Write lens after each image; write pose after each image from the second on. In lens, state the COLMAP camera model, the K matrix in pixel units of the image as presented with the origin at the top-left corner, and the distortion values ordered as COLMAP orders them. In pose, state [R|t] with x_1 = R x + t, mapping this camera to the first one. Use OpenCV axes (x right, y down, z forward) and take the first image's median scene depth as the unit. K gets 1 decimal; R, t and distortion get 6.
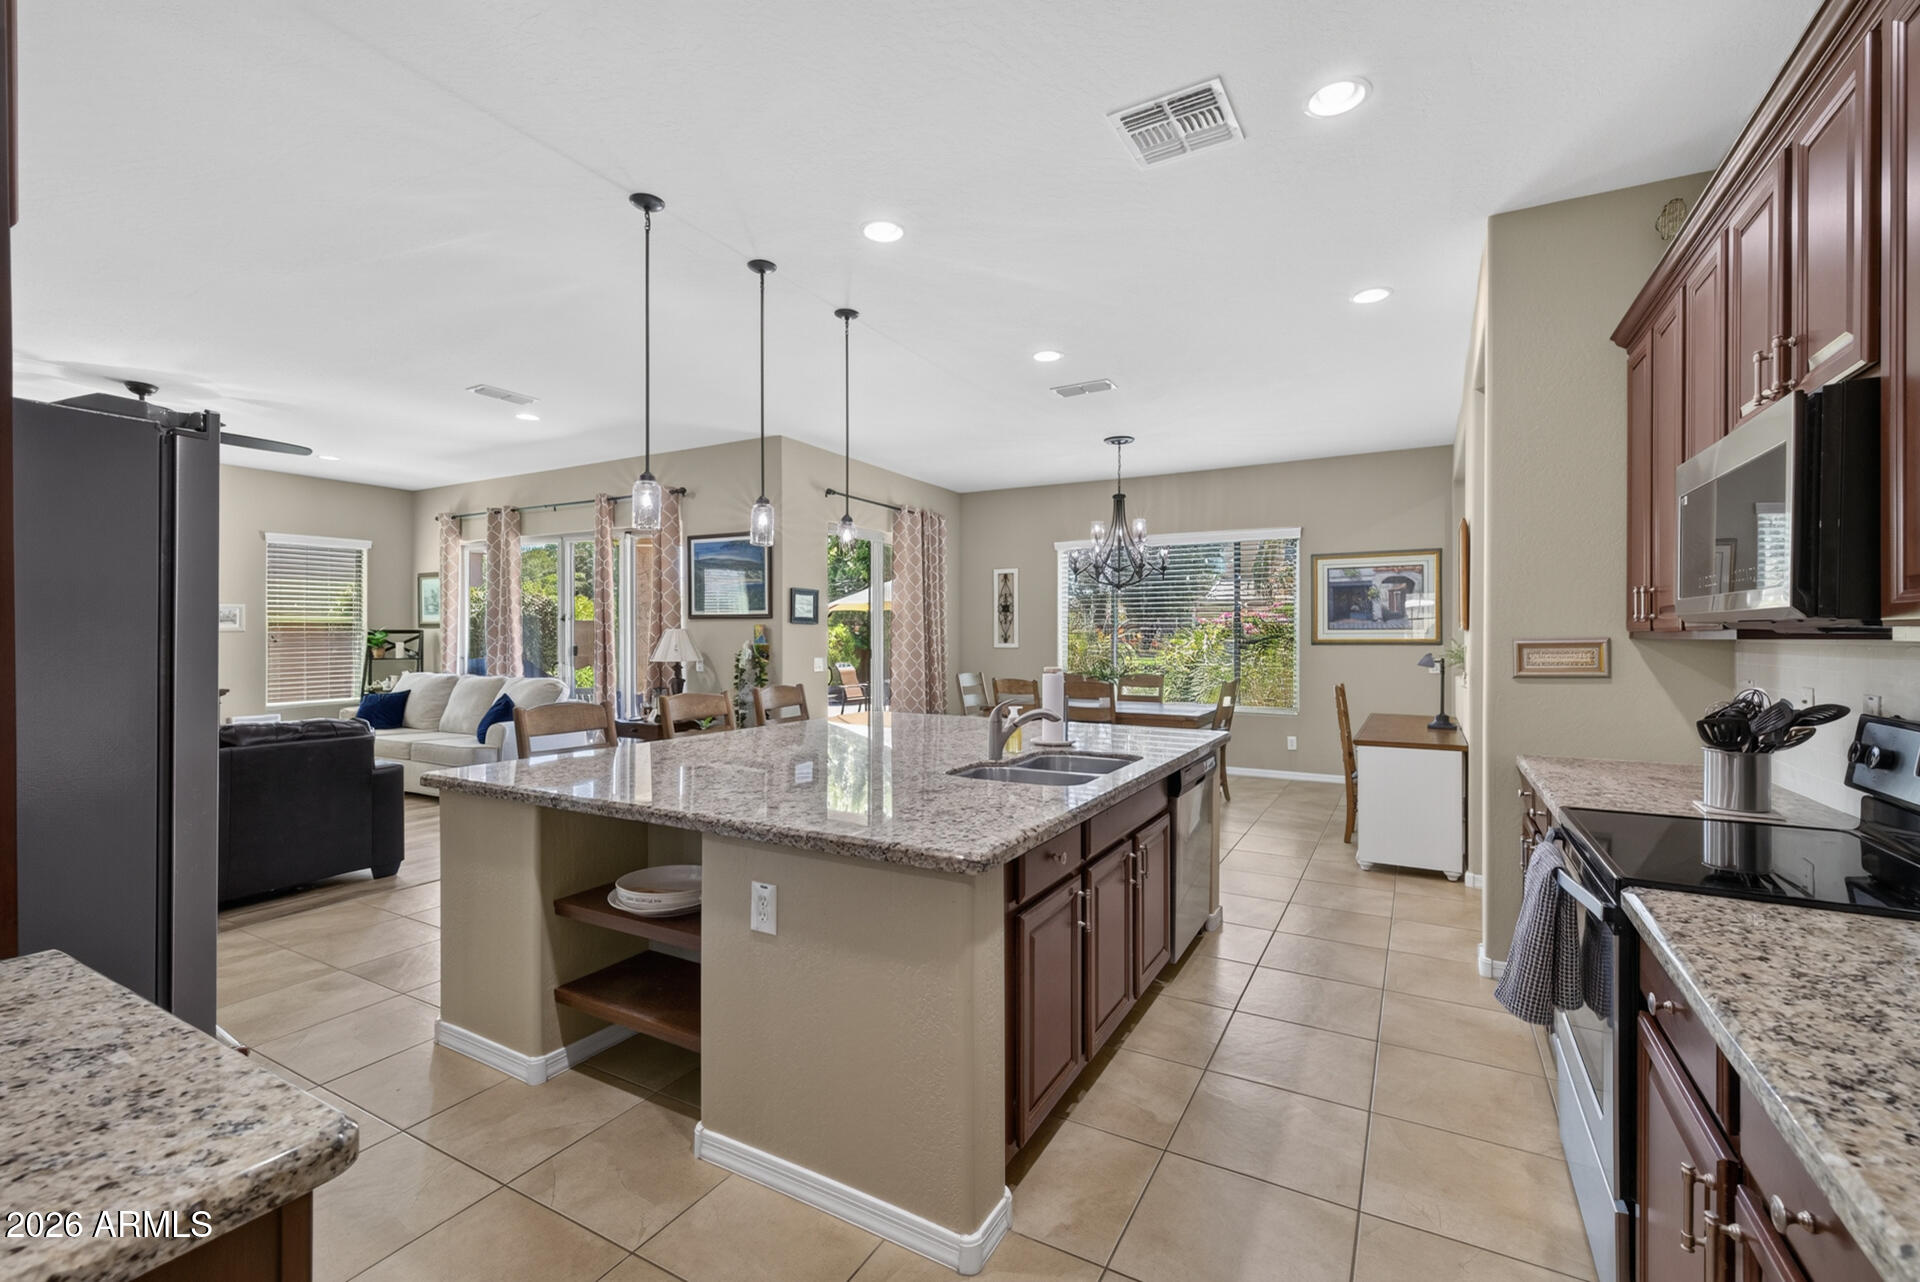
lens RADIAL K [[822.0, 0, 976.3], [0, 822.0, 632.0], [0, 0, 1]] dist [0.001811, 0.000031]
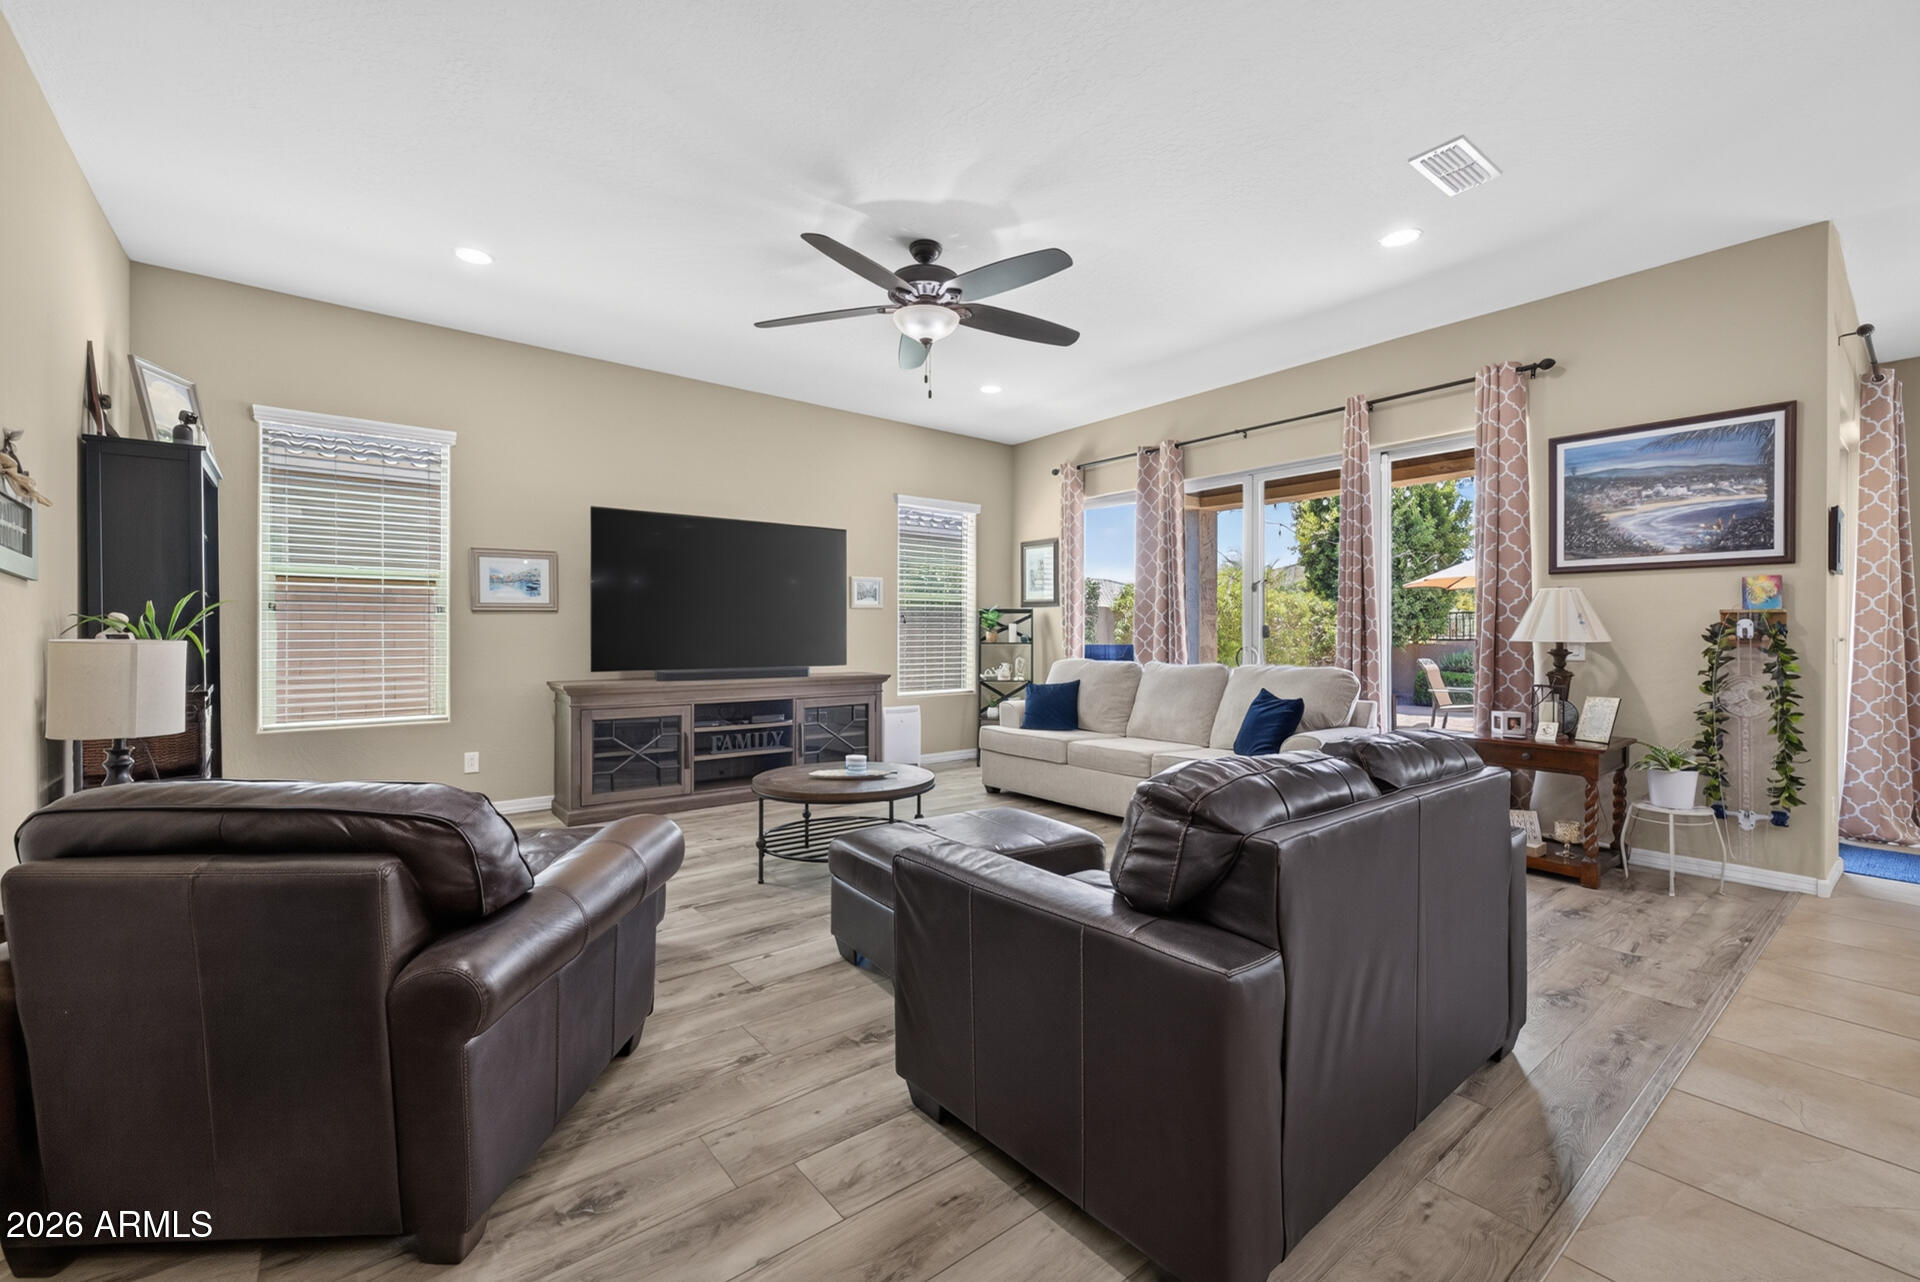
lens RADIAL K [[808.2, 0, 956.1], [0, 808.2, 638.0], [0, 0, 1]] dist [0.009702, -0.000071]
pose [[0.922699, 0.000333, -0.385521, -0.512374], [0.001649, 0.999987, 0.004808, 0.027374], [0.385518, -0.005072, 0.922687, 0.259377]]
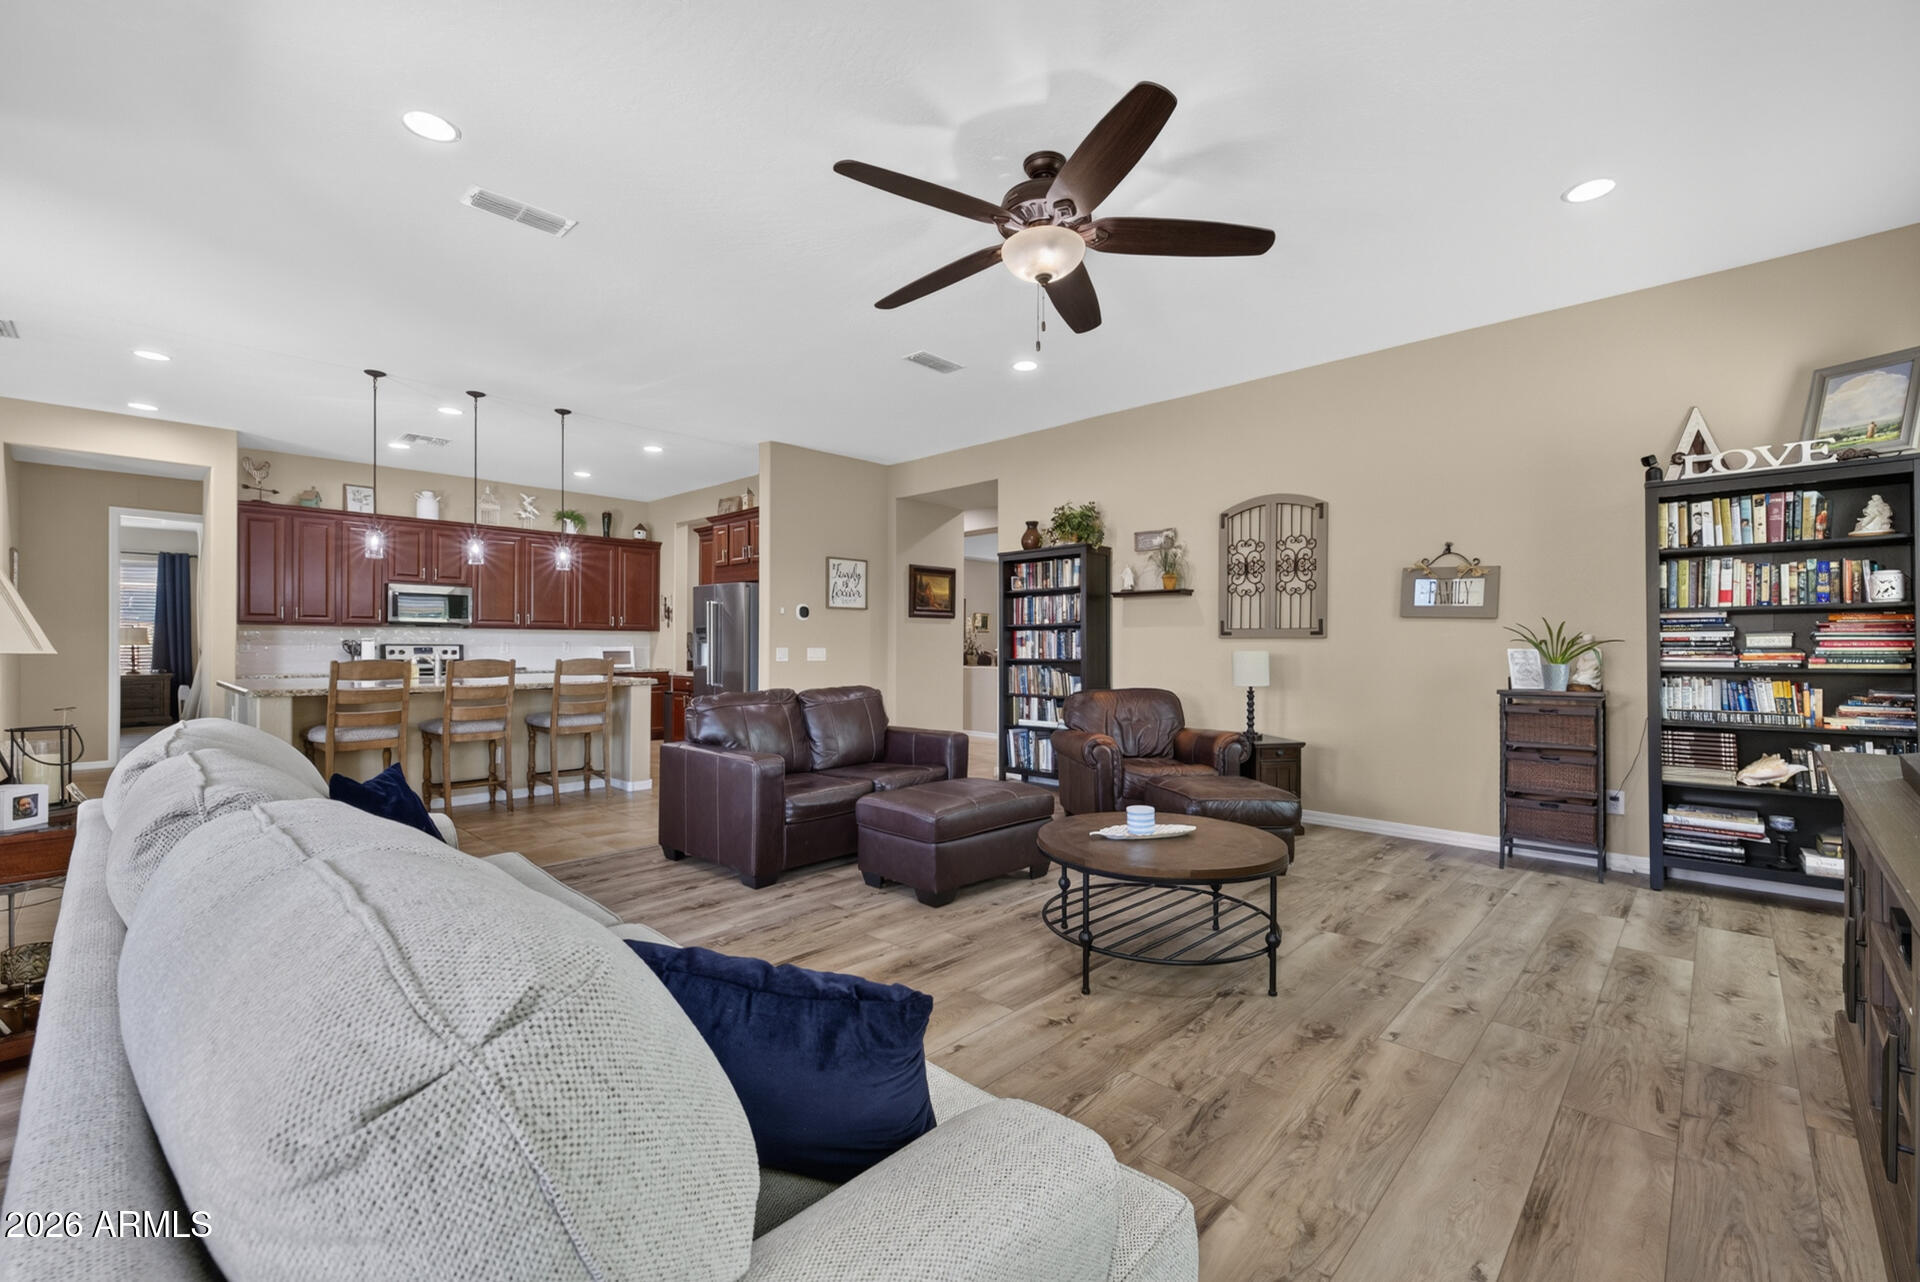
lens RADIAL K [[796.3, 0, 957.3], [0, 796.3, 647.0], [0, 0, 1]] dist [0.003239, 0.000227]
pose [[-0.965222, -0.005317, 0.261377, -0.796742], [-0.006520, 0.999972, -0.003737, 0.029398], [-0.261350, -0.005311, -0.965229, 1.138294]]
